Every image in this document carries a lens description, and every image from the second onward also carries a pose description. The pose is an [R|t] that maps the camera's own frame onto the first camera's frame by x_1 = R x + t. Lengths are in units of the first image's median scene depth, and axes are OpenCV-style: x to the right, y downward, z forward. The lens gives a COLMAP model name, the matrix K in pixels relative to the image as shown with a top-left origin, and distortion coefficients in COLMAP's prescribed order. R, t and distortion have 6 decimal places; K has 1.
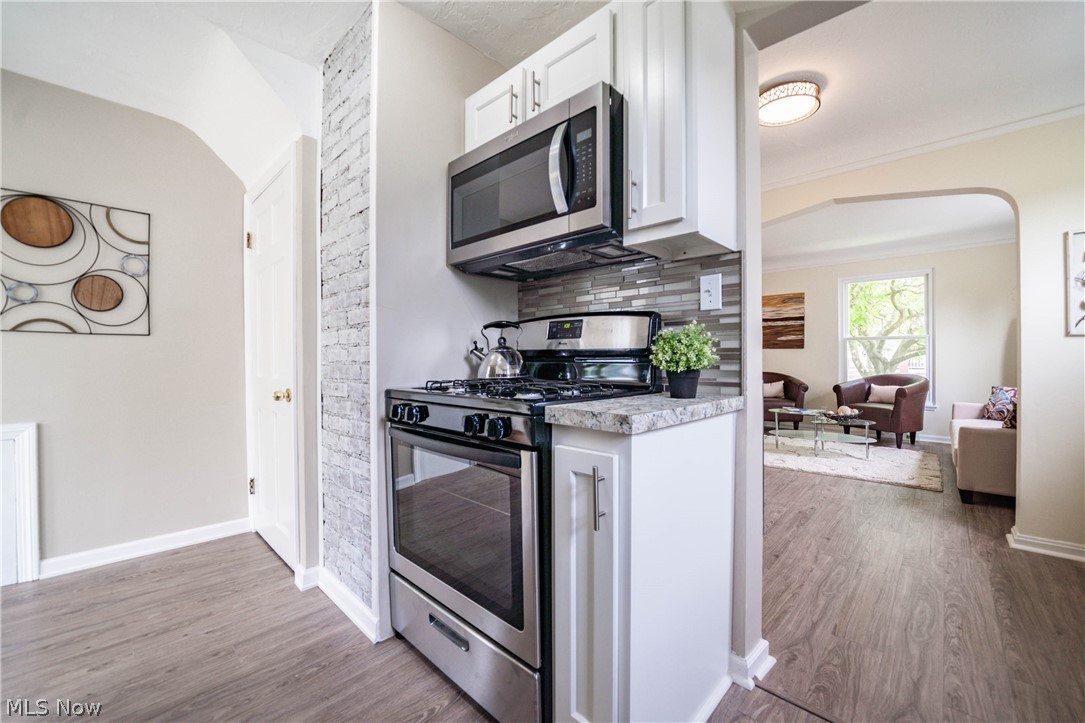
lens RADIAL K [[421.1, 0, 536.9], [0, 421.1, 357.8], [0, 0, 1]] dist [-0.040315, 0.004546]
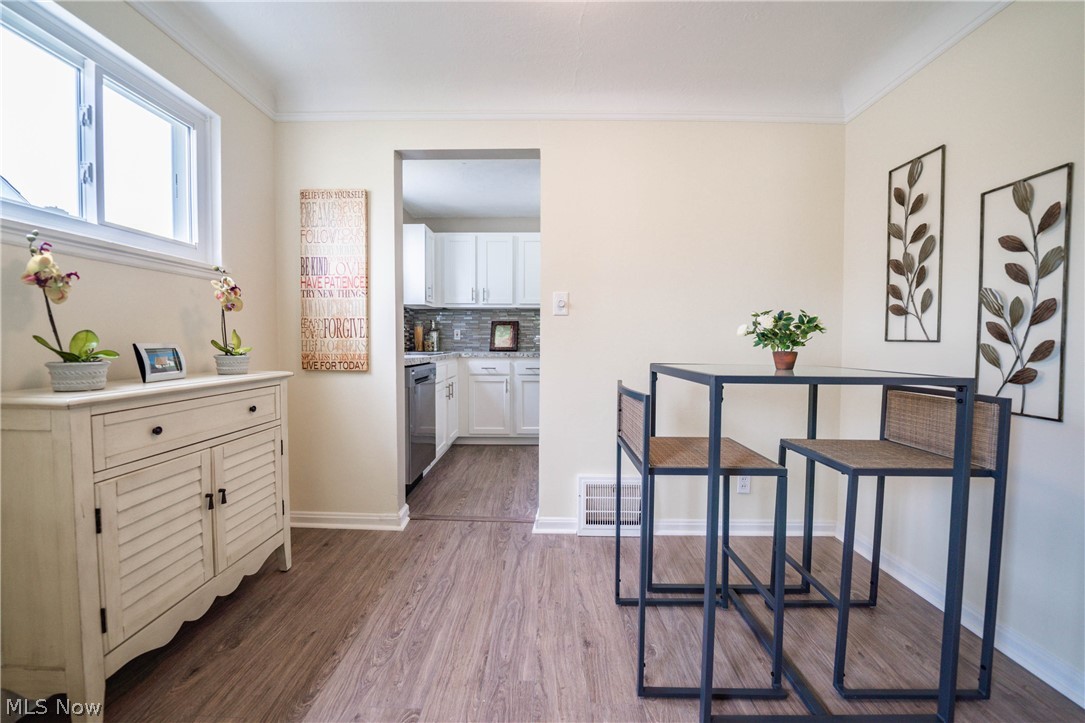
lens RADIAL K [[421.1, 0, 536.9], [0, 421.1, 357.8], [0, 0, 1]] dist [-0.040315, 0.004546]
pose [[-0.728144, 0.031331, -0.684708, 0.578125], [-0.000771, 0.998917, 0.046528, -0.007205], [0.685424, 0.034407, -0.727331, 0.753883]]
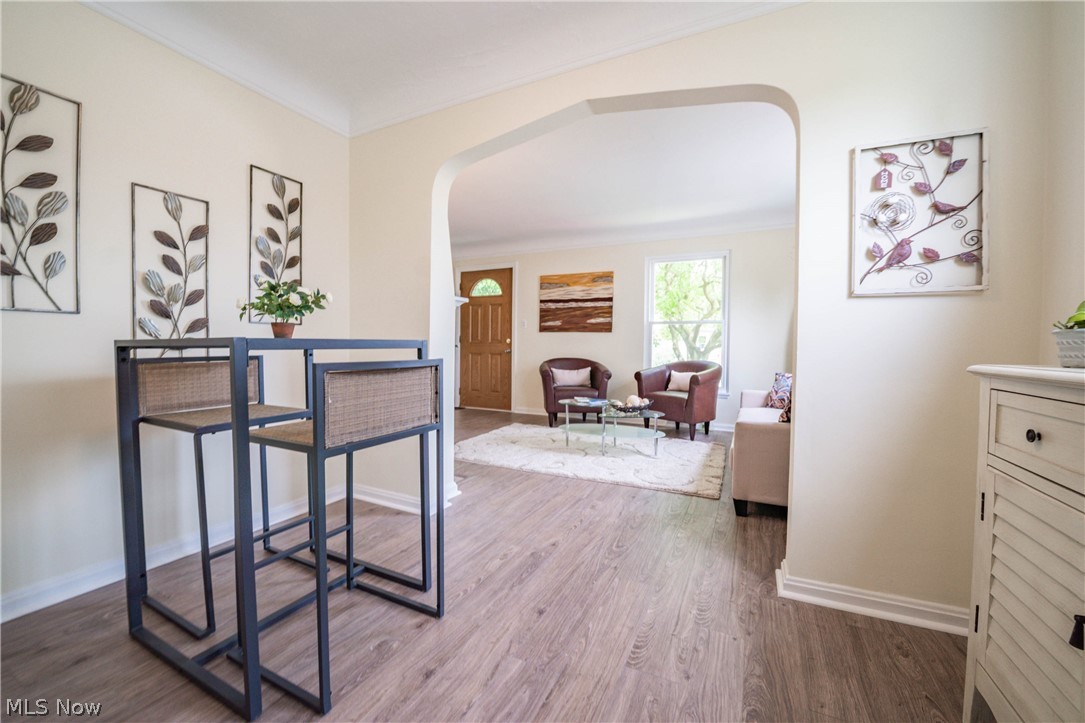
lens RADIAL K [[421.1, 0, 536.9], [0, 421.1, 357.8], [0, 0, 1]] dist [-0.040315, 0.004546]
pose [[0.952346, 0.008133, 0.304912, 0.292349], [-0.015489, 0.999644, 0.021715, 0.022942], [-0.304627, -0.025403, 0.952133, 0.235731]]
